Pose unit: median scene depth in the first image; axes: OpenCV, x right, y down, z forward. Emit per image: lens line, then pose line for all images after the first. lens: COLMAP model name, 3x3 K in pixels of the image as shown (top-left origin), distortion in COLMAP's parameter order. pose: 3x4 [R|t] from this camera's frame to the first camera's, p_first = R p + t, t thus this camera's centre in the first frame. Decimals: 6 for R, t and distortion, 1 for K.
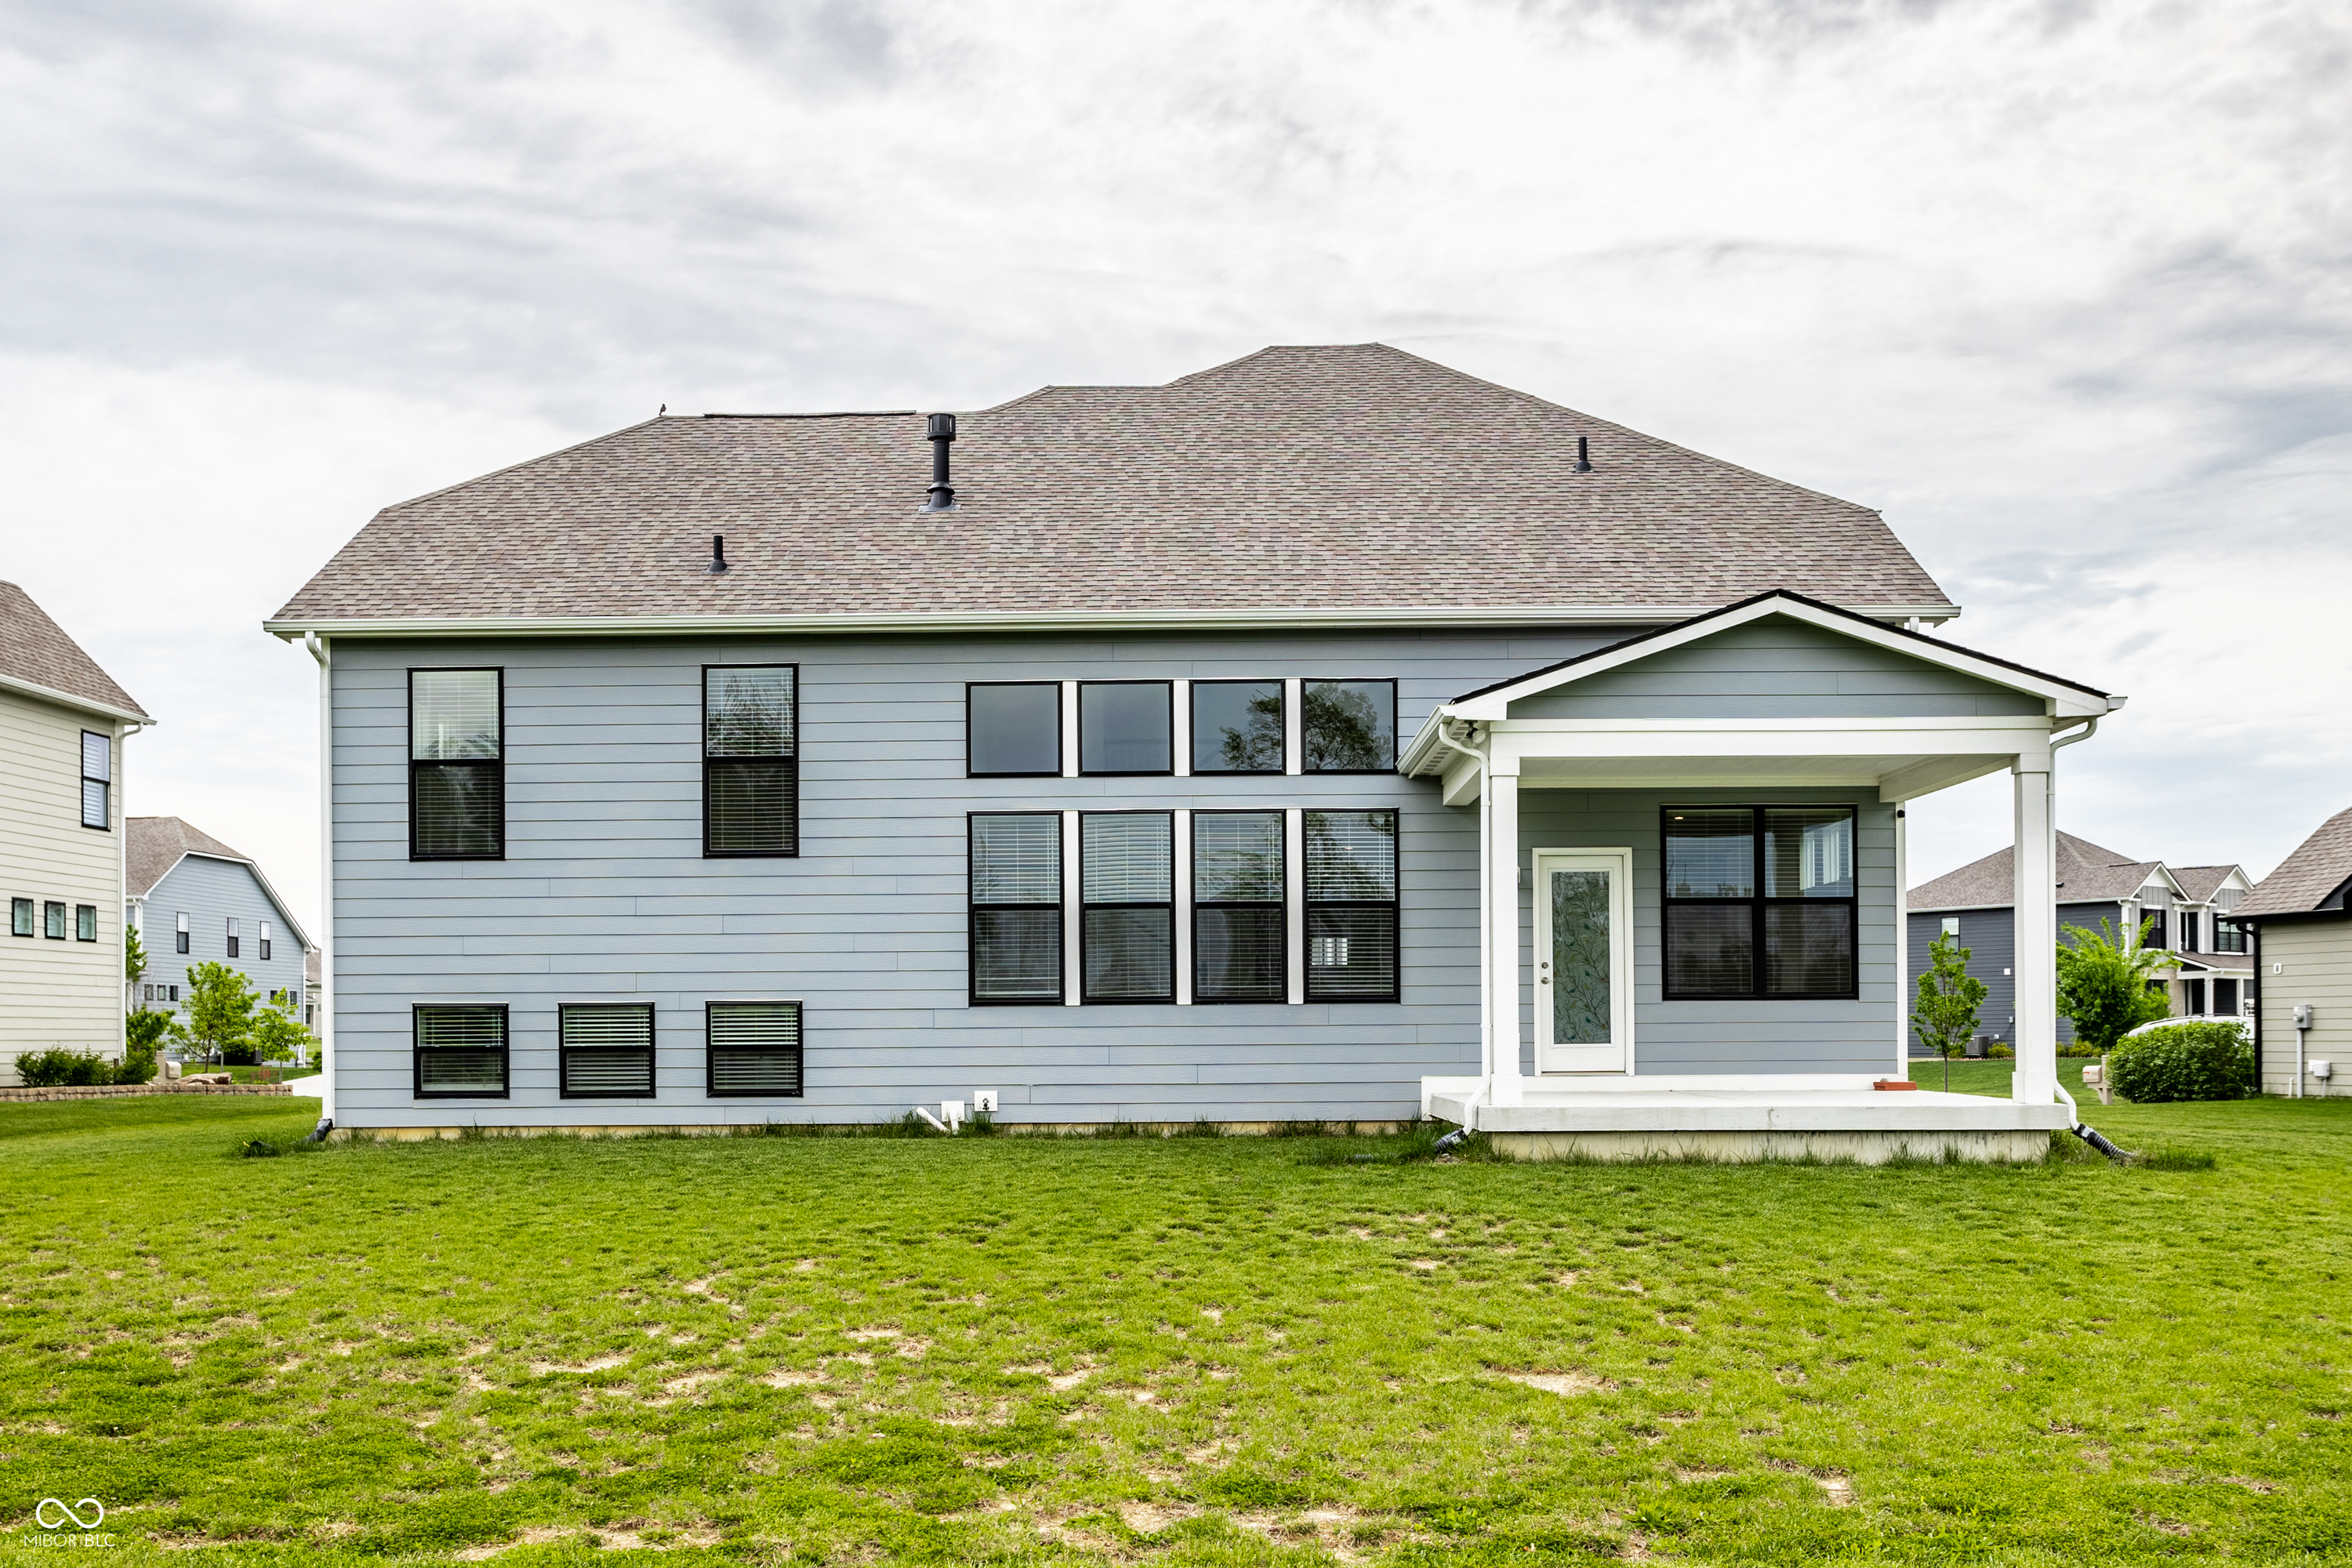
lens RADIAL K [[2442.5, 0, 1176.0], [0, 2442.5, 784.0], [0, 0, 1]] dist [-0.002691, 0.003940]
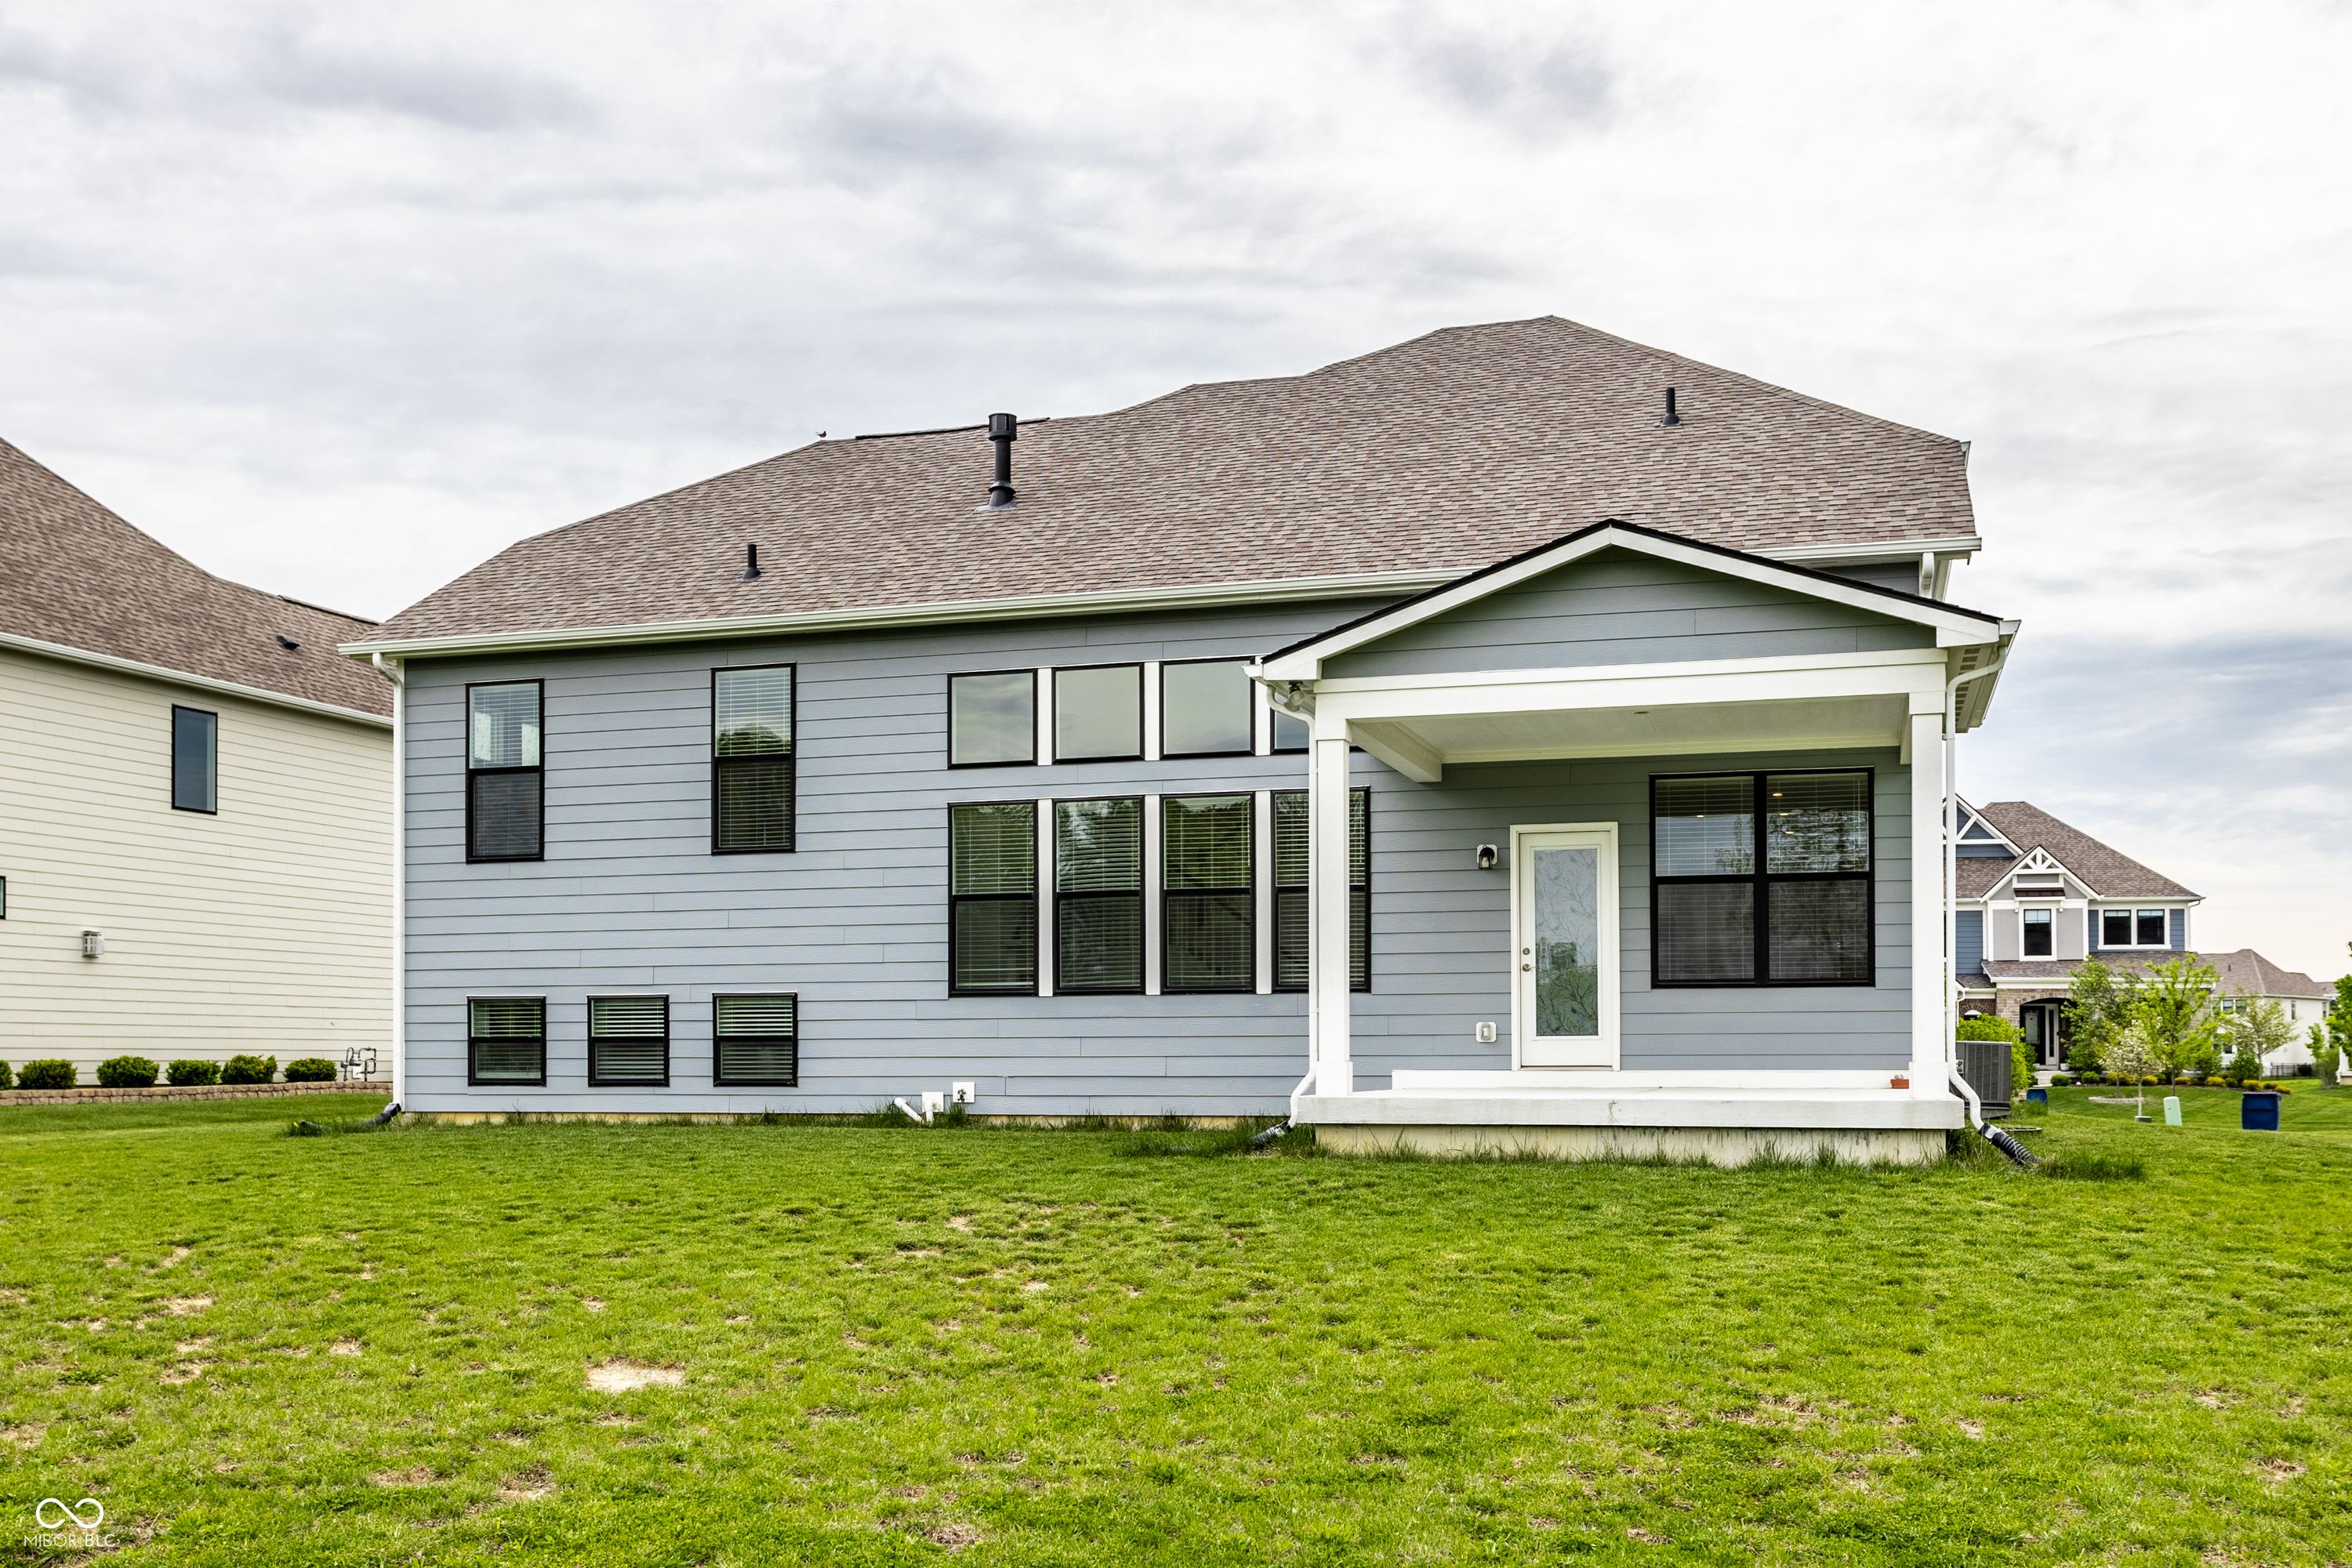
lens RADIAL K [[2353.2, 0, 1176.2], [0, 2353.2, 876.9], [0, 0, 1]] dist [-0.007588, 0.001073]
pose [[0.954566, -0.018606, -0.297419, 0.291805], [0.026432, 0.999402, 0.022313, 0.022738], [0.296826, -0.029161, 0.954486, 0.110977]]
